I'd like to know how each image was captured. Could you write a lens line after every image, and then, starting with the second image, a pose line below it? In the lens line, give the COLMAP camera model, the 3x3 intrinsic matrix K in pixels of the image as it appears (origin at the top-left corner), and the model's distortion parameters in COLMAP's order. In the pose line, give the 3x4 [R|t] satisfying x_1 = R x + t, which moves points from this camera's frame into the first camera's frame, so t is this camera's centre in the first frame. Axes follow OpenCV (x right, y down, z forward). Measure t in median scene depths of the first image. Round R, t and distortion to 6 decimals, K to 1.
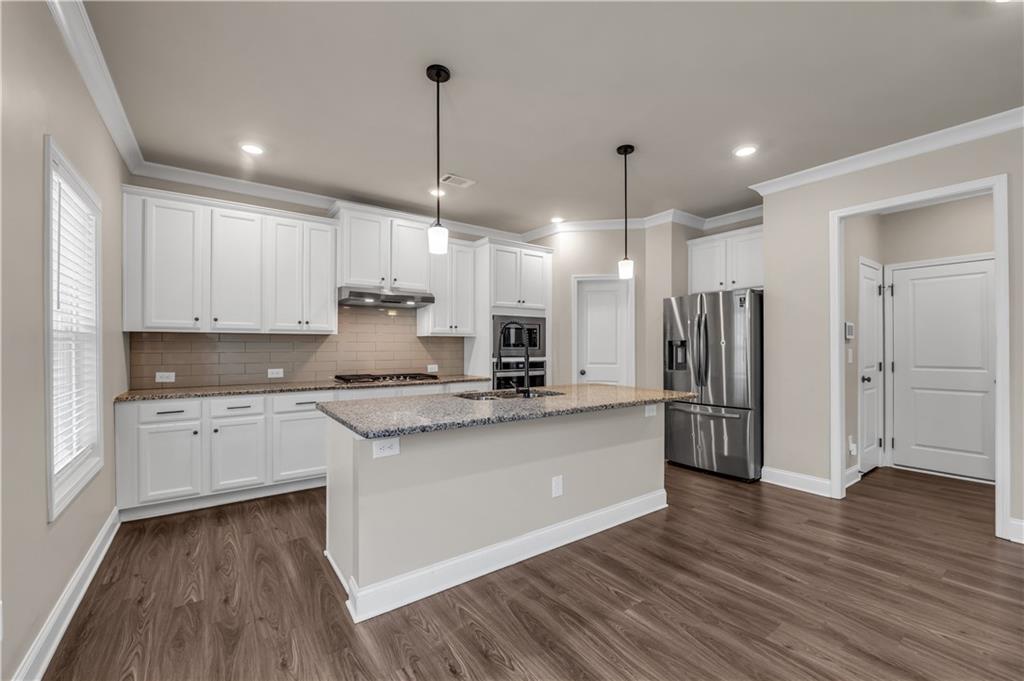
lens RADIAL K [[419.1, 0, 515.5], [0, 419.1, 343.7], [0, 0, 1]] dist [-0.004093, -0.000029]
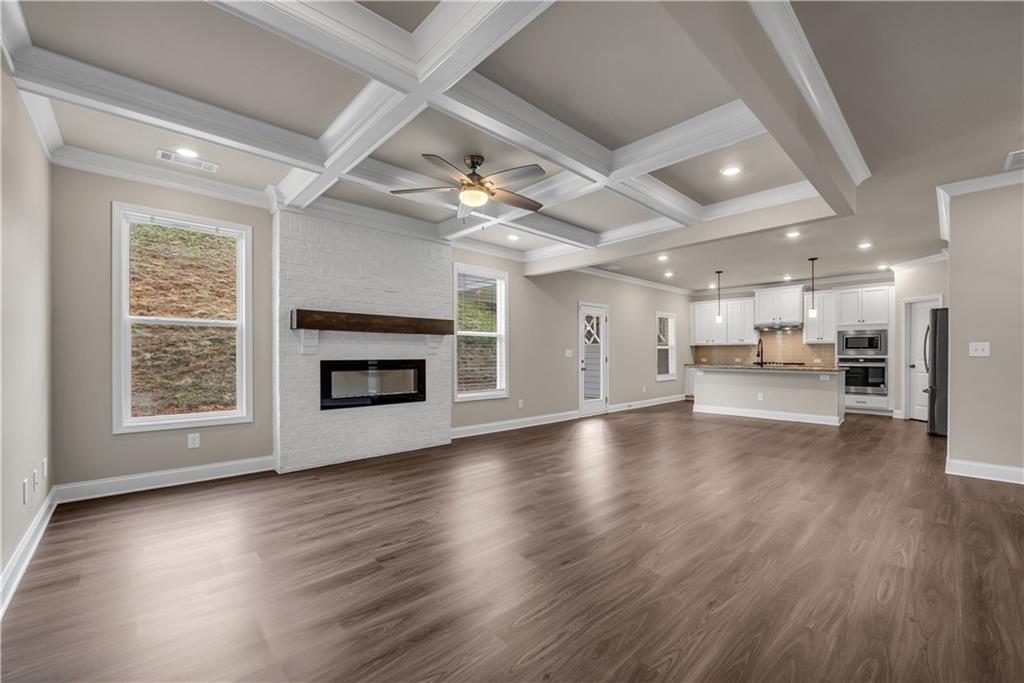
lens RADIAL K [[419.1, 0, 505.1], [0, 419.1, 353.6], [0, 0, 1]] dist [-0.004093, -0.000029]
pose [[0.108826, -0.001903, -0.994059, 1.692188], [0.008117, 0.999967, -0.001025, 0.019106], [0.994028, -0.007957, 0.108838, -0.644025]]
